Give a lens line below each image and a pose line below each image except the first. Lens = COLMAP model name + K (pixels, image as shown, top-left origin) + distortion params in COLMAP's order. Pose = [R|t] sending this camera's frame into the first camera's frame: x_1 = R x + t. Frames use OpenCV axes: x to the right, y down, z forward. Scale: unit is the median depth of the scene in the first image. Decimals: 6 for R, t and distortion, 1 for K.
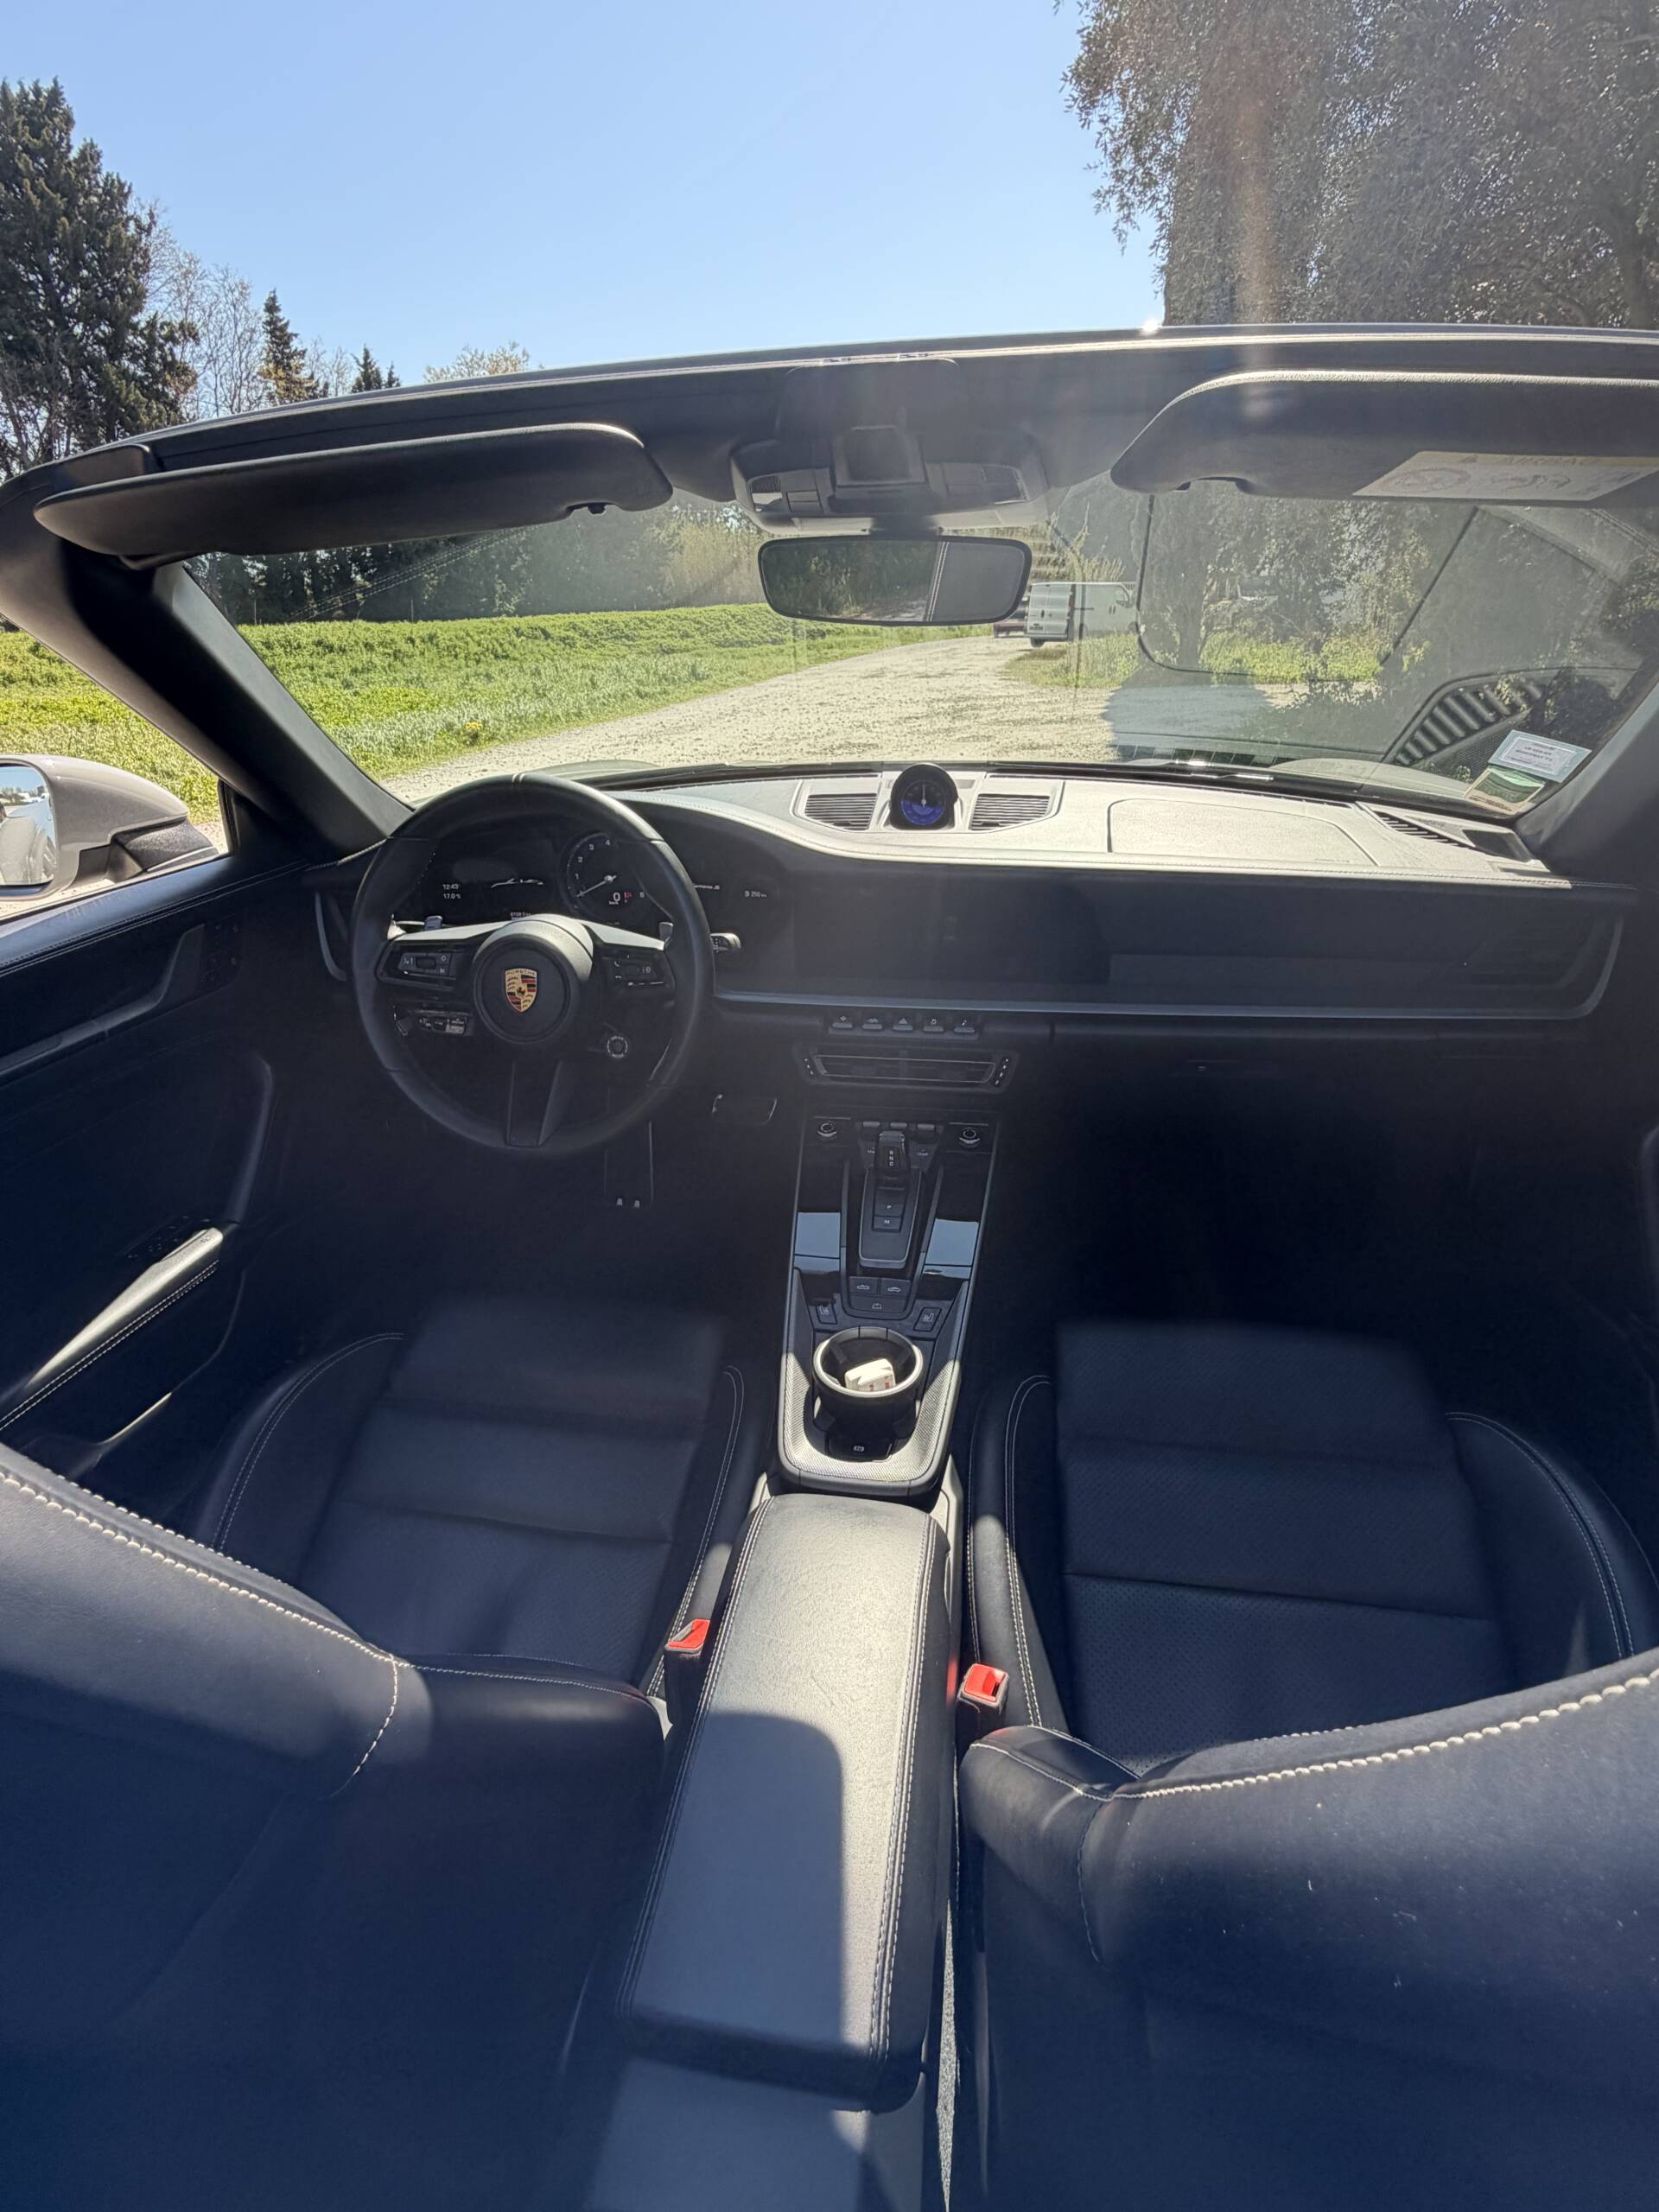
lens RADIAL K [[1053.8, 0, 829.7], [0, 1053.8, 1115.2], [0, 0, 1]] dist [0.011582, -0.000819]
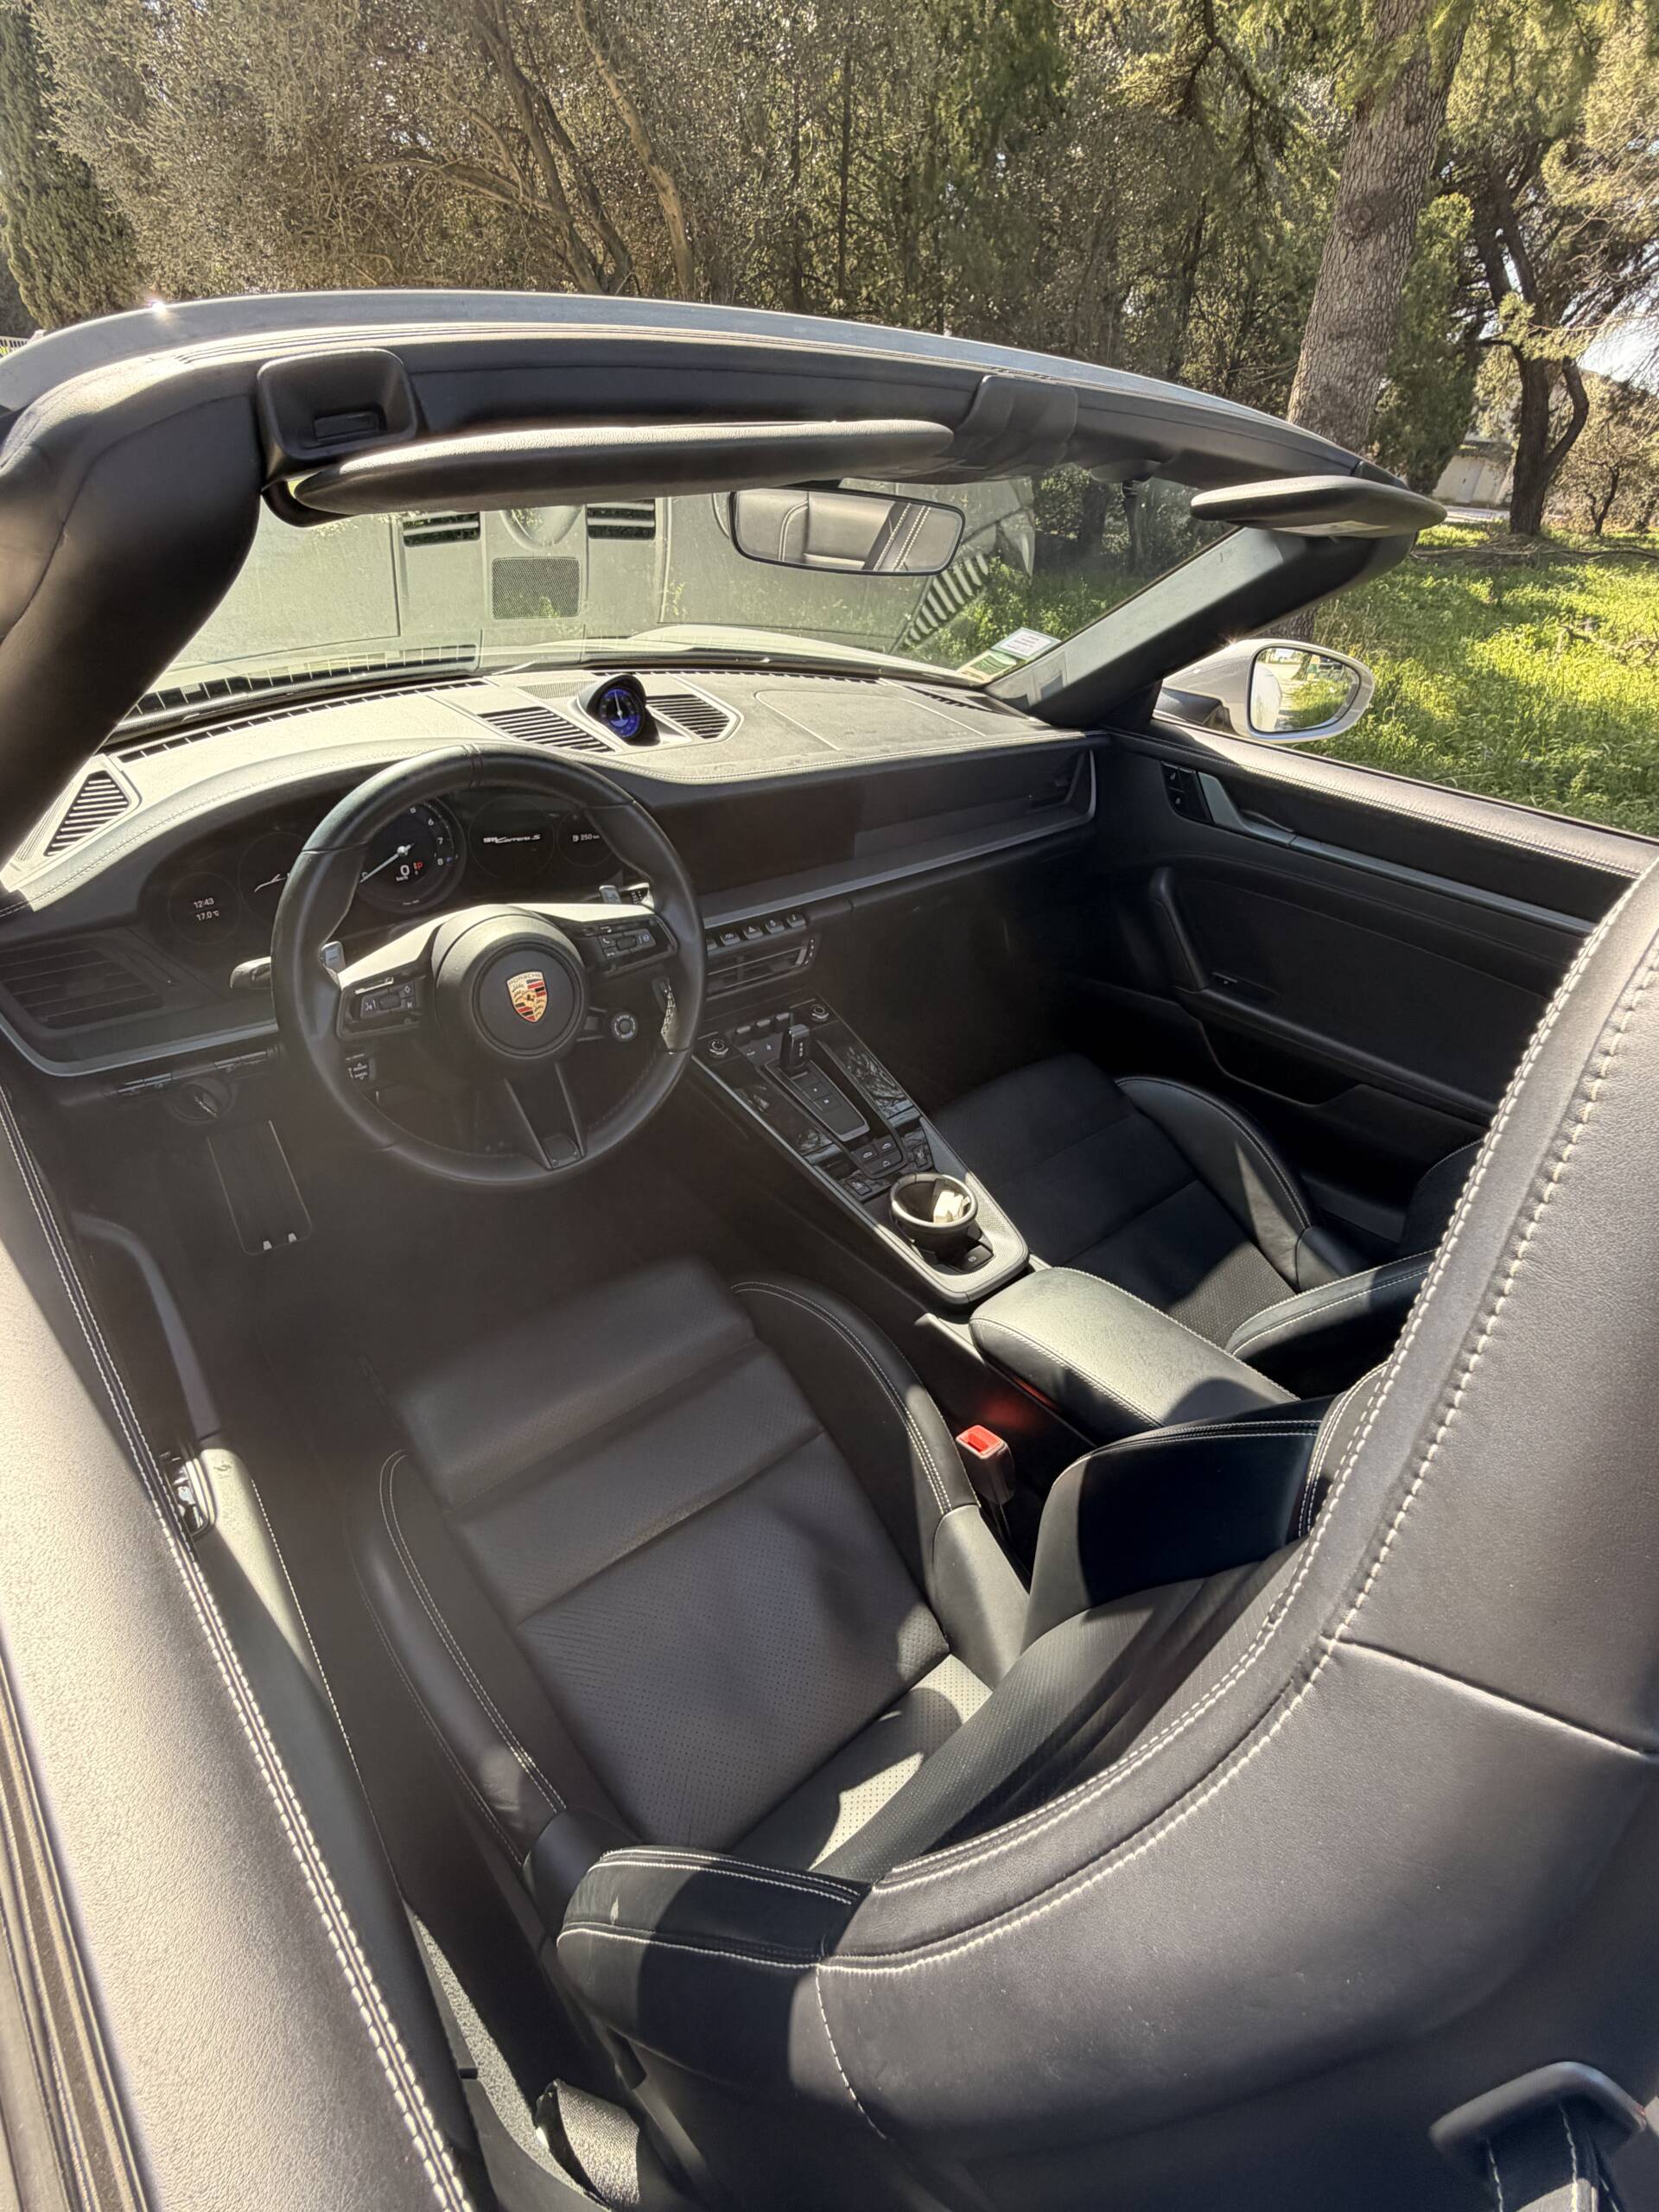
lens RADIAL K [[1053.8, 0, 829.7], [0, 1053.8, 1115.2], [0, 0, 1]] dist [0.011582, -0.000819]
pose [[0.629034, -0.365356, 0.686171, -0.710981], [0.254925, 0.930812, 0.261919, -0.179040], [-0.734390, 0.010167, 0.678651, 0.211239]]
